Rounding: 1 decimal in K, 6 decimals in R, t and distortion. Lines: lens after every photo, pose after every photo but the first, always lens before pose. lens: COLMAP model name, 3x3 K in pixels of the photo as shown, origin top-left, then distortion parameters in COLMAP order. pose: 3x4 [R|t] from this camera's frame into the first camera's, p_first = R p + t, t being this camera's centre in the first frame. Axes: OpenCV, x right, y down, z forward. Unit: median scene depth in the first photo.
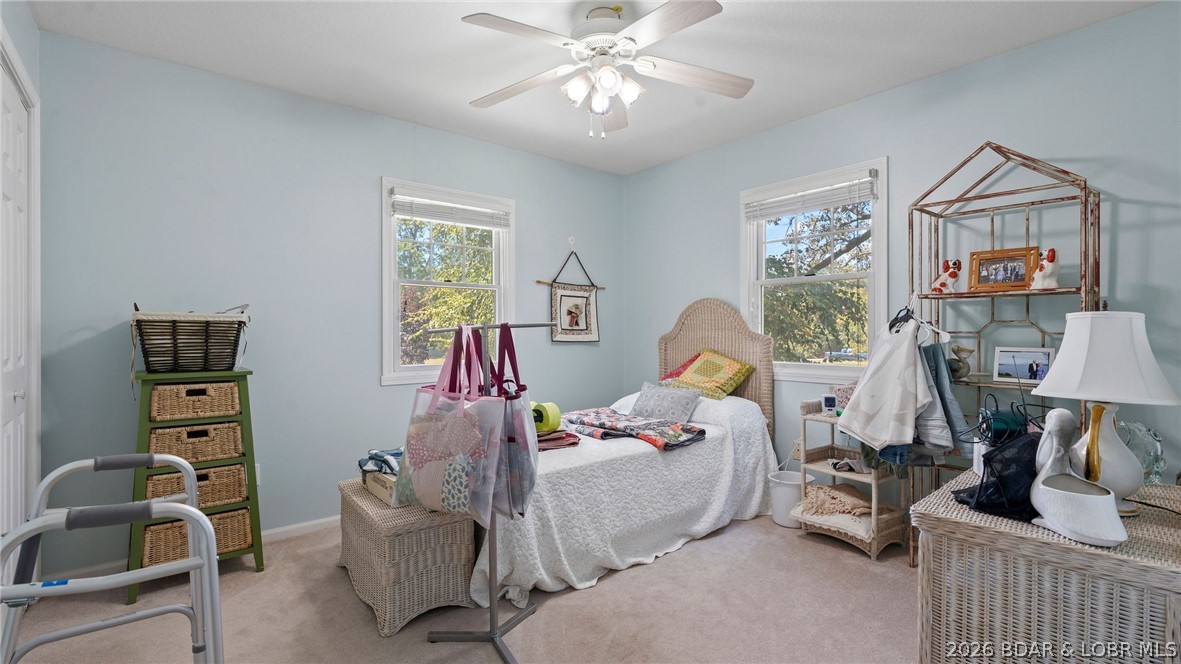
lens RADIAL K [[530.5, 0, 590.8], [0, 530.5, 333.5], [0, 0, 1]] dist [-0.020472, 0.006773]
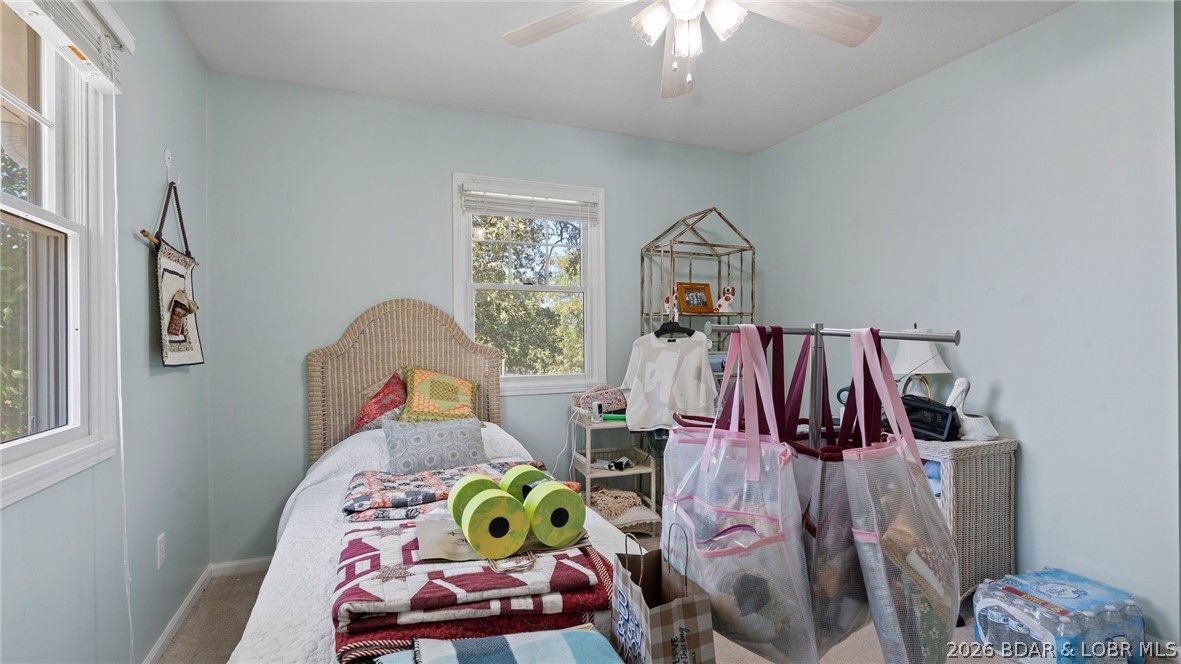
lens RADIAL K [[527.2, 0, 588.6], [0, 527.2, 346.0], [0, 0, 1]] dist [0.000318, 0.000095]
pose [[0.290627, -0.011023, 0.956773, -0.490874], [0.011853, 0.999898, 0.007920, -0.002916], [-0.956763, 0.009039, 0.290728, 0.629341]]
